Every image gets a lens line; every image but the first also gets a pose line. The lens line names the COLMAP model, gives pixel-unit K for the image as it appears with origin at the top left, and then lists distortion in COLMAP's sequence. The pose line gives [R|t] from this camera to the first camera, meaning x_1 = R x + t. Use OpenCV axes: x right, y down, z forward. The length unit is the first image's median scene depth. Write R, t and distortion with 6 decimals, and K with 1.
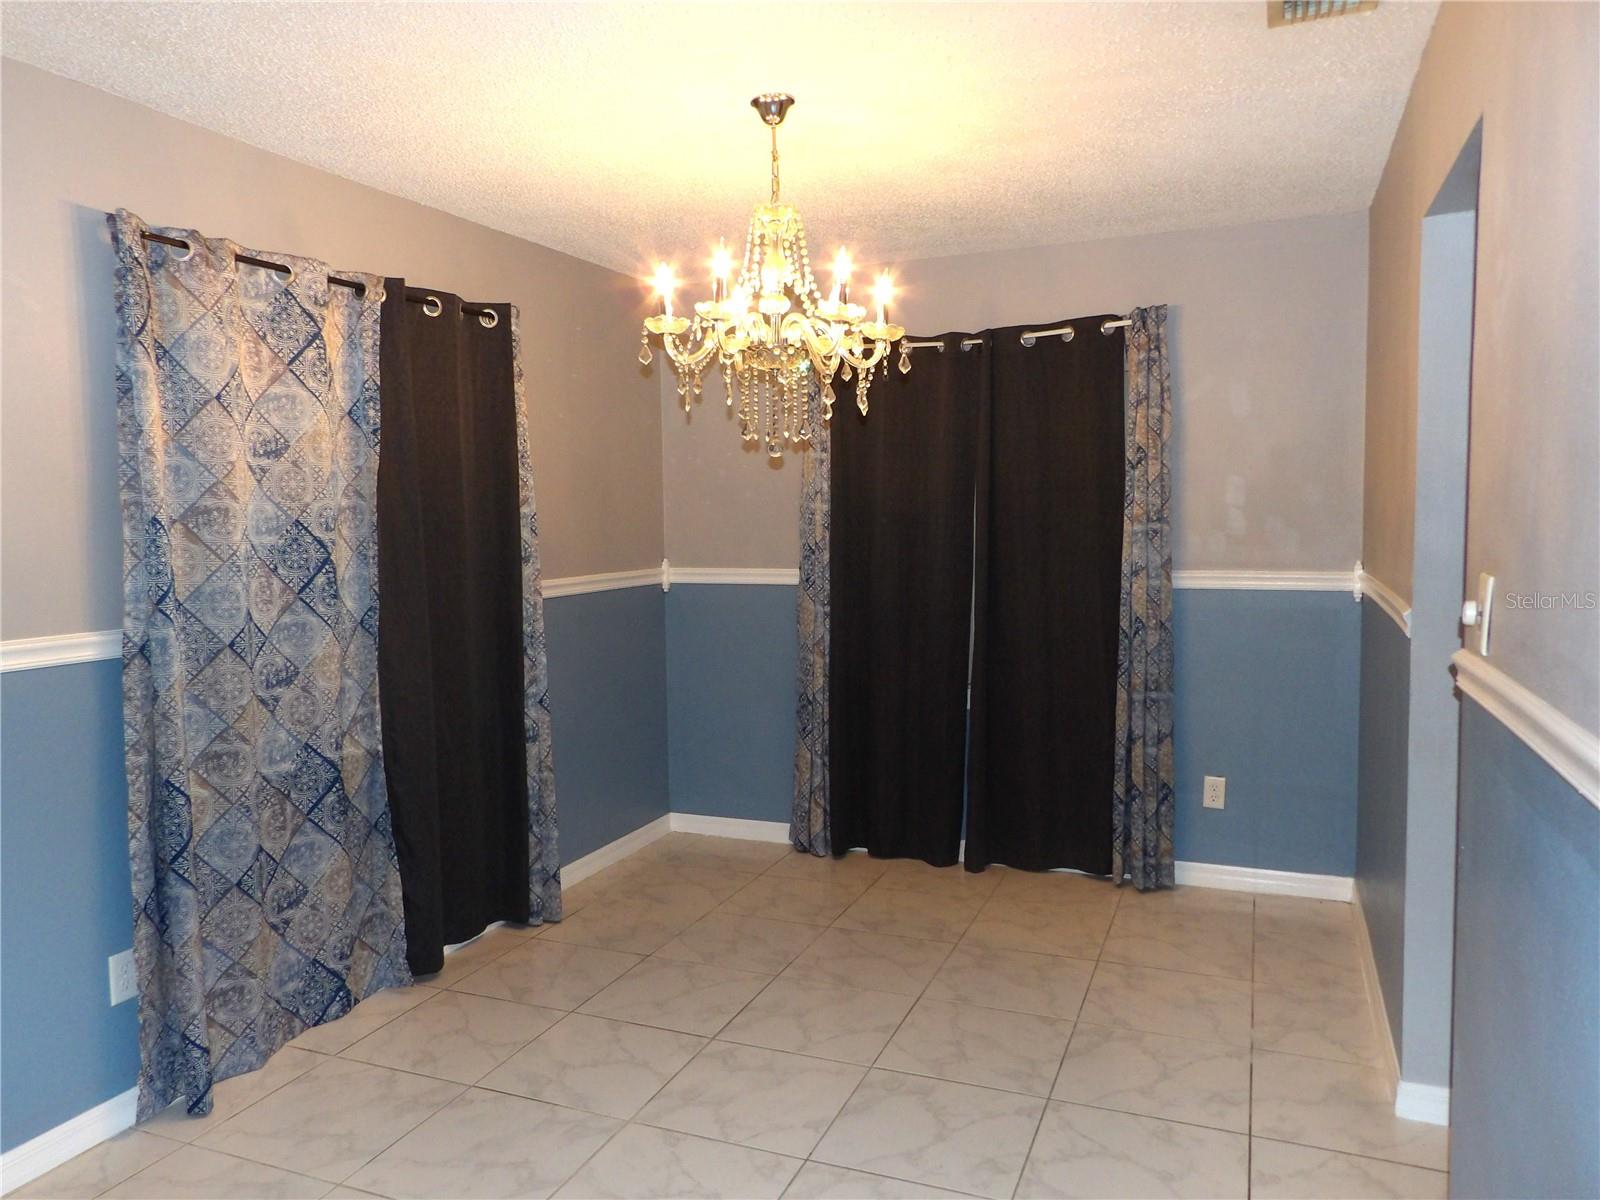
lens RADIAL K [[1134.2, 0, 797.8], [0, 1134.2, 599.4], [0, 0, 1]] dist [-0.023928, 0.038182]
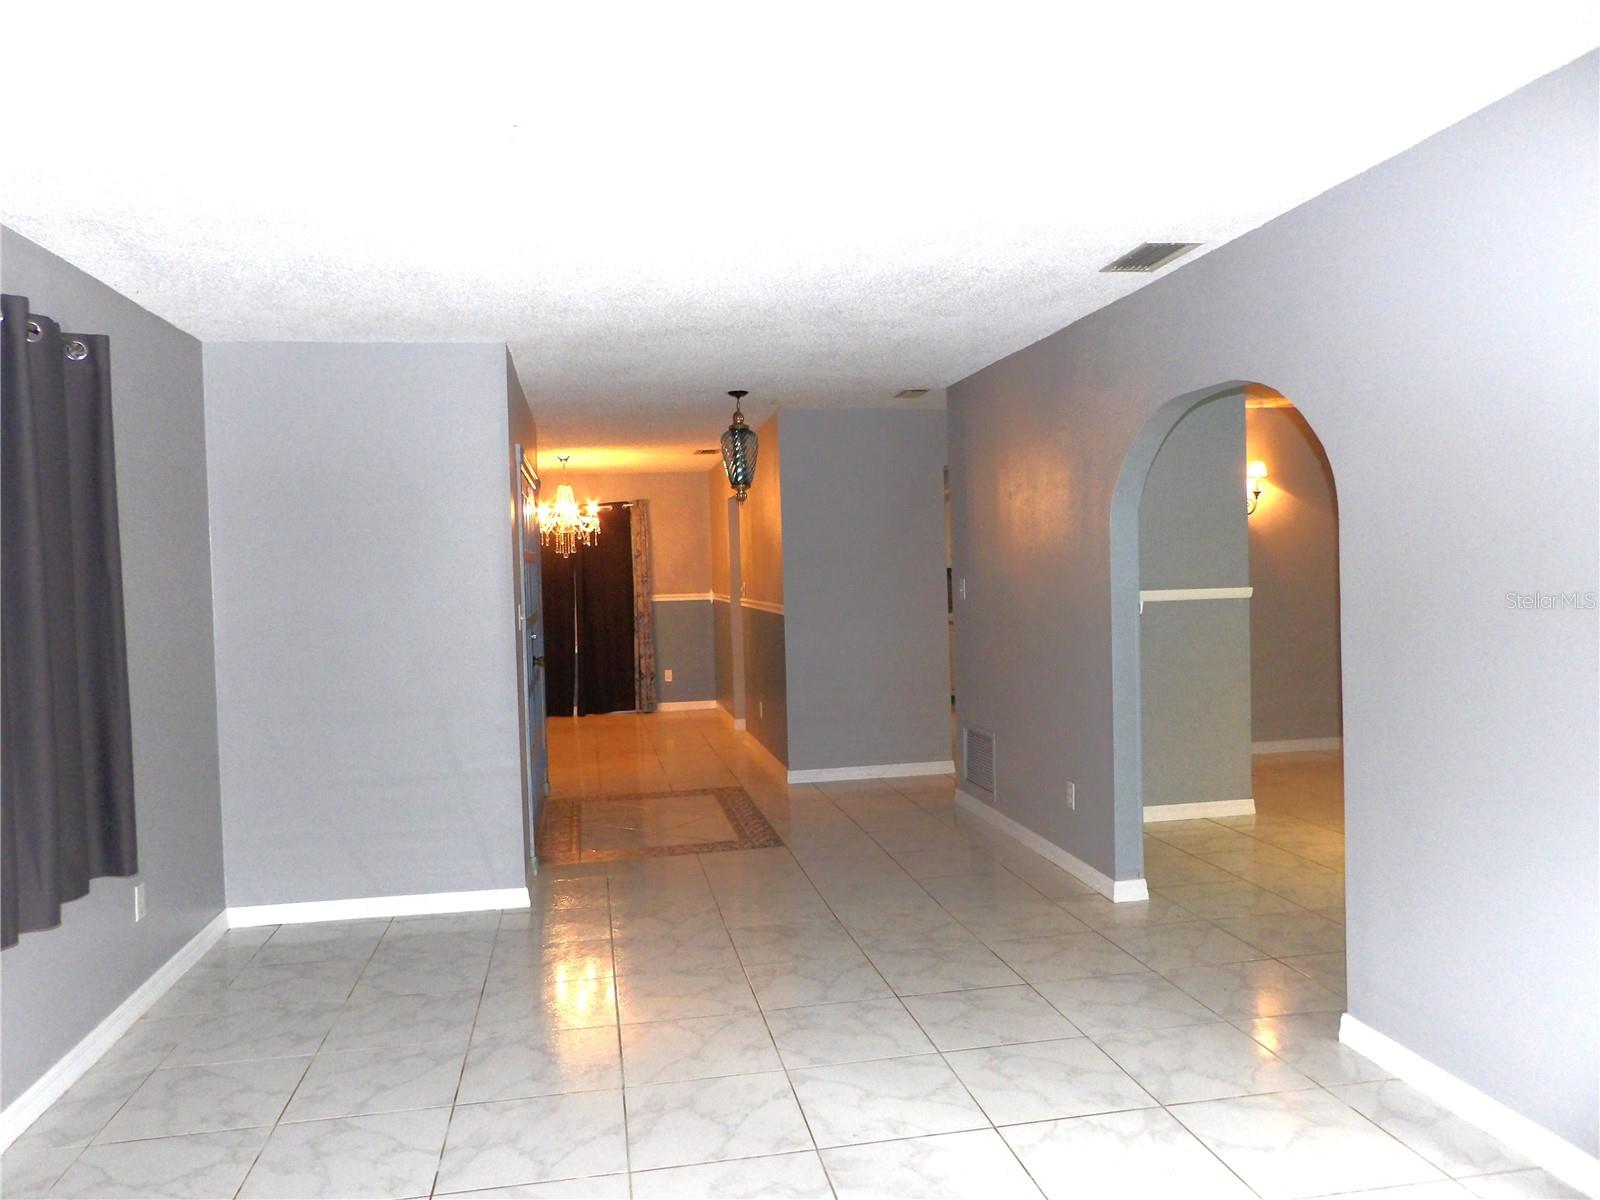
lens RADIAL K [[1134.2, 0, 799.3], [0, 1134.2, 601.4], [0, 0, 1]] dist [-0.023928, 0.038182]
pose [[0.840421, -0.034816, 0.540815, -0.849133], [0.057662, 0.998014, -0.025357, 0.080788], [-0.538858, 0.052495, 0.840760, -1.496008]]
